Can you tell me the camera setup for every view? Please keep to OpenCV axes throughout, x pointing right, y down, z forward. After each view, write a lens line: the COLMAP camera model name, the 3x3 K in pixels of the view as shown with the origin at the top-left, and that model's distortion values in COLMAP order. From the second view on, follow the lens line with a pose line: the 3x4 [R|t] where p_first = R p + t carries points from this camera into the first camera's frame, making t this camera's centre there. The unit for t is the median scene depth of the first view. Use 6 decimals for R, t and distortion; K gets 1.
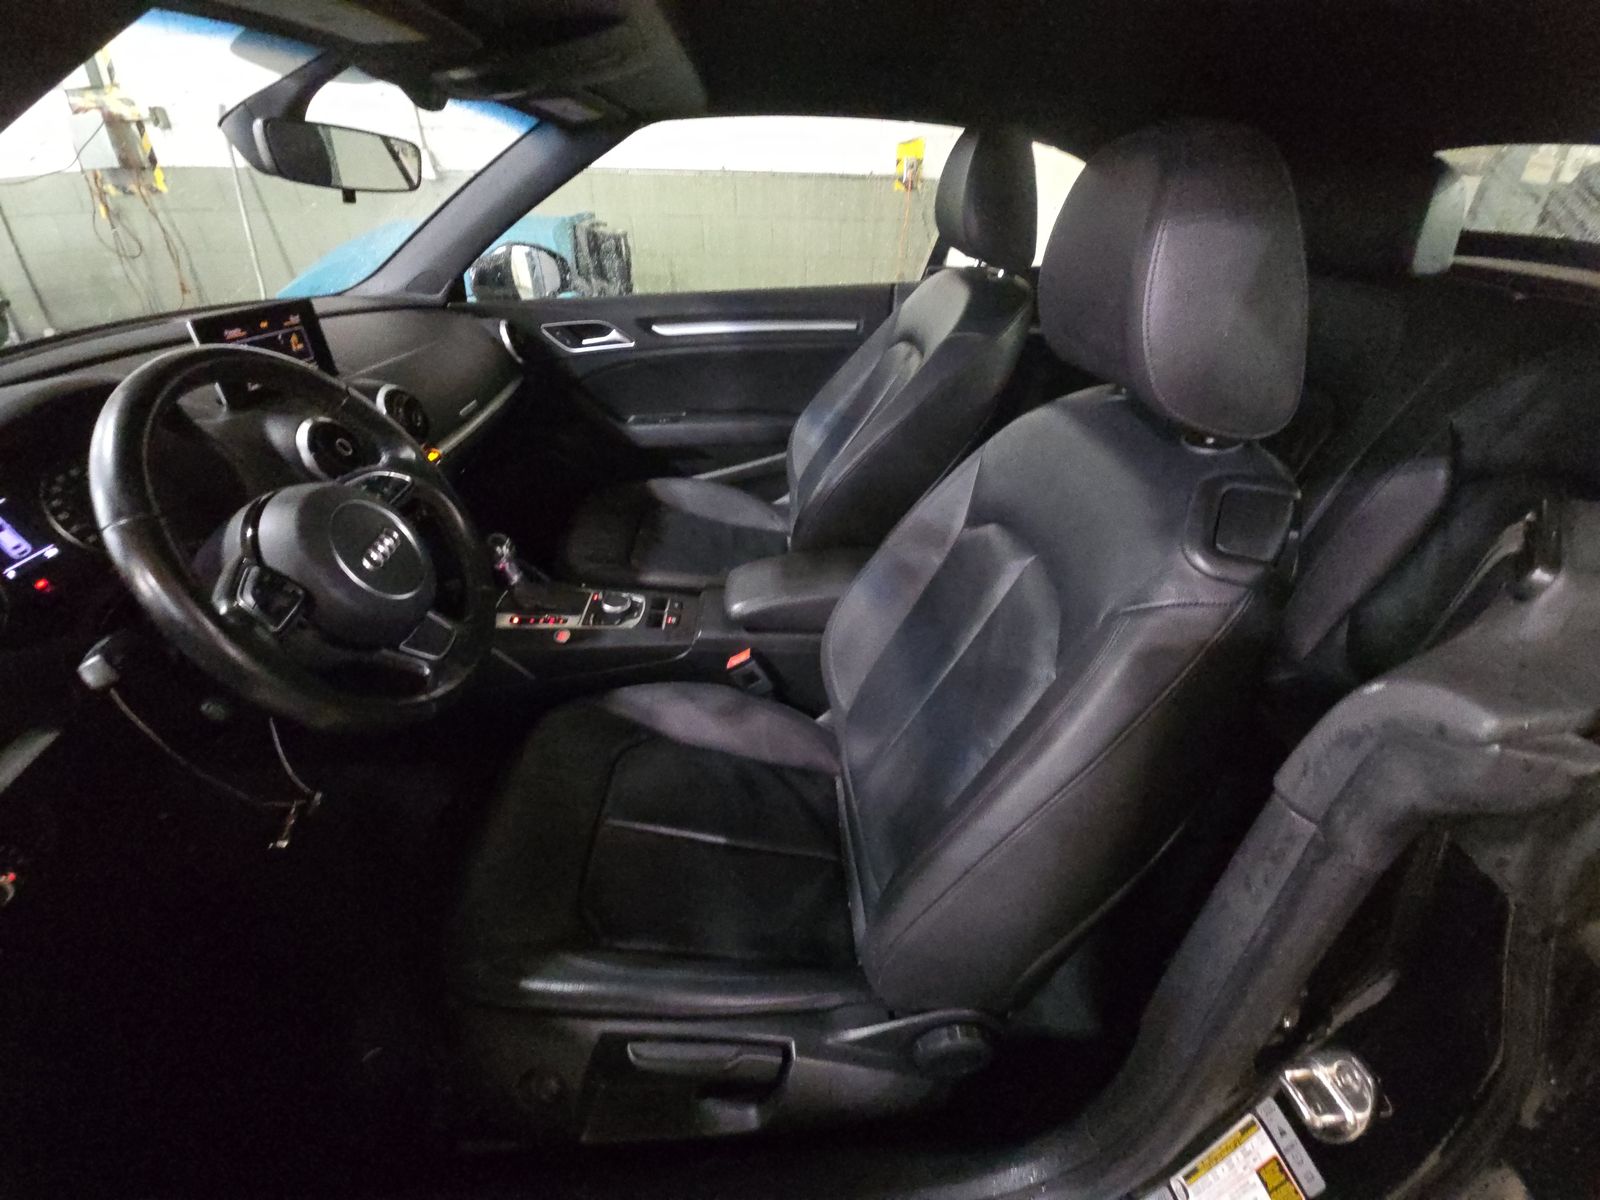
lens RADIAL K [[648.1, 0, 800.0], [0, 648.1, 600.0], [0, 0, 1]] dist [0.012123, -0.011233]
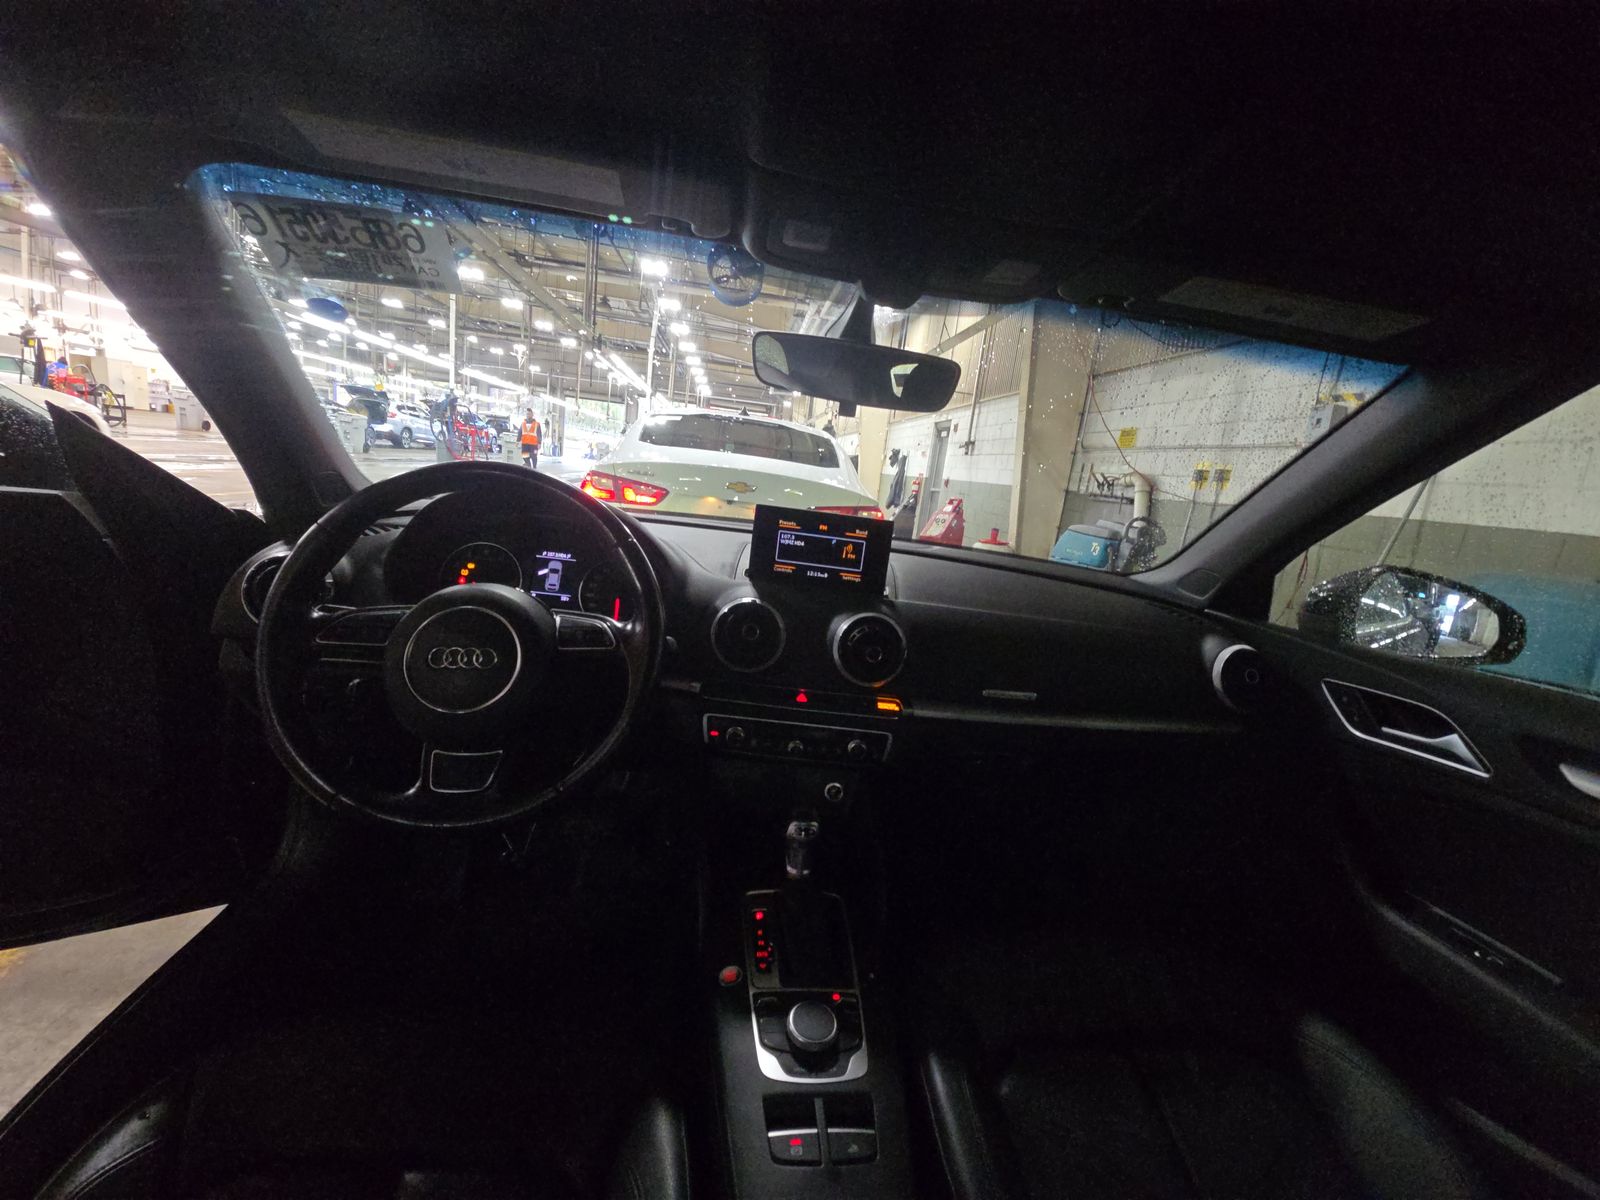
lens RADIAL K [[635.0, 0, 796.2], [0, 635.0, 611.1], [0, 0, 1]] dist [-0.004040, -0.000112]
pose [[0.059686, 0.222290, -0.973152, 0.208862], [-0.630631, 0.764098, 0.135859, -0.404964], [0.773784, 0.605591, 0.185789, 0.799982]]
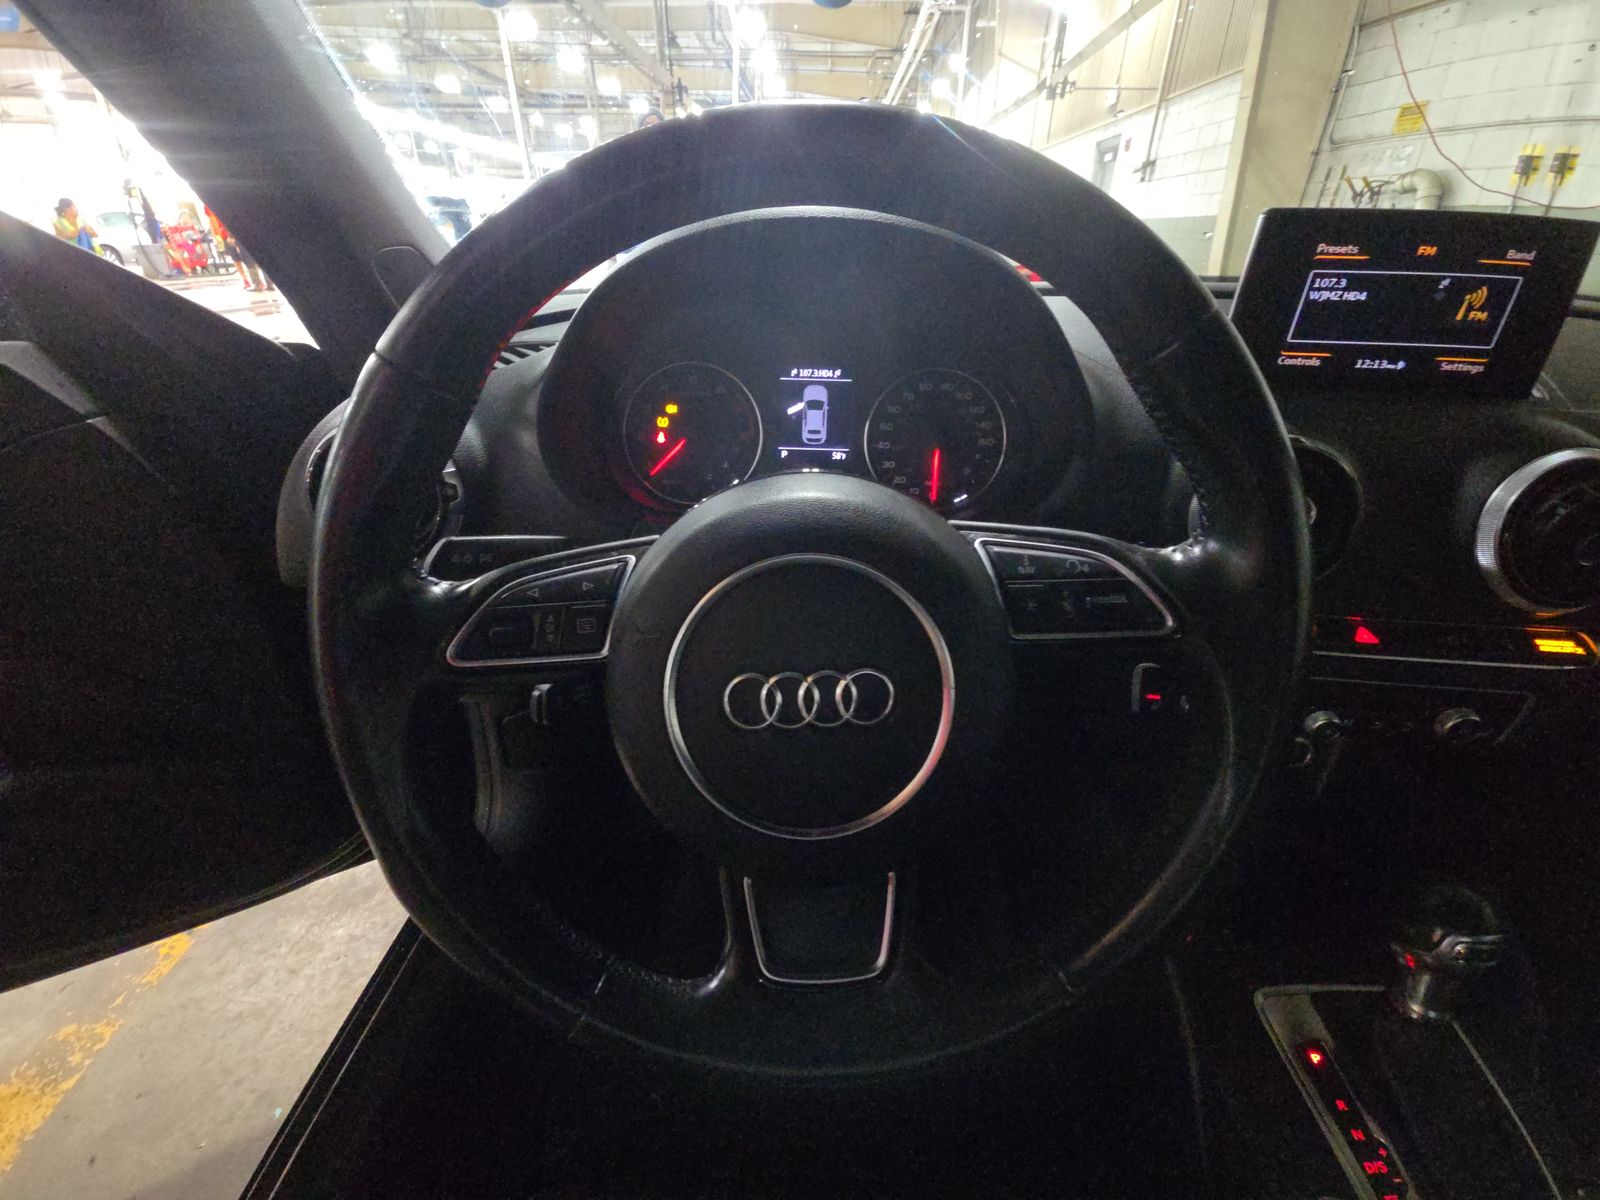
lens RADIAL K [[648.1, 0, 800.0], [0, 648.1, 600.0], [0, 0, 1]] dist [0.012123, -0.011233]
pose [[-0.082769, 0.486611, -0.869689, -0.241464], [-0.536068, 0.713932, 0.450480, -0.198591], [0.840108, 0.503498, 0.201765, 0.611439]]
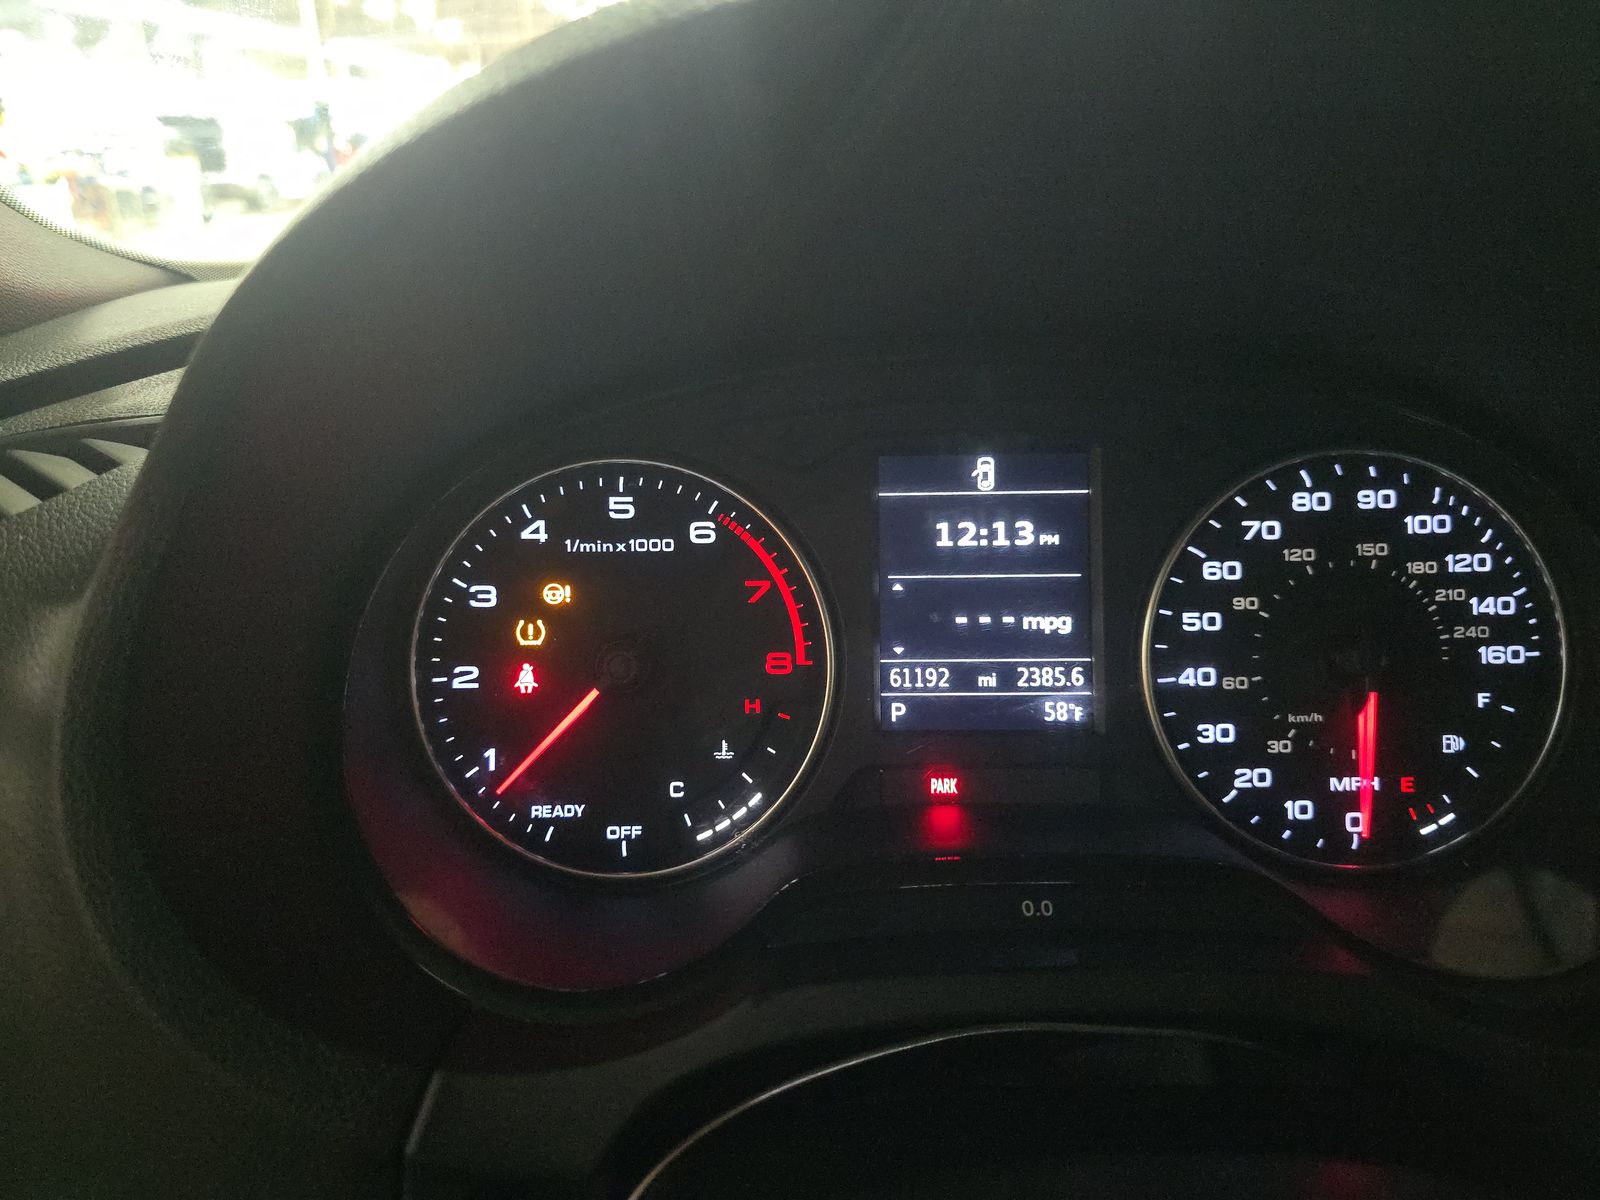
lens RADIAL K [[1071.8, 0, 800.0], [0, 1071.8, 600.0], [0, 0, 1]] dist [0.000114, 0.000070]
pose [[-0.055431, 0.380498, -0.923119, -0.501404], [-0.508451, 0.784929, 0.354069, -0.151530], [0.859305, 0.488987, 0.149955, 0.565991]]
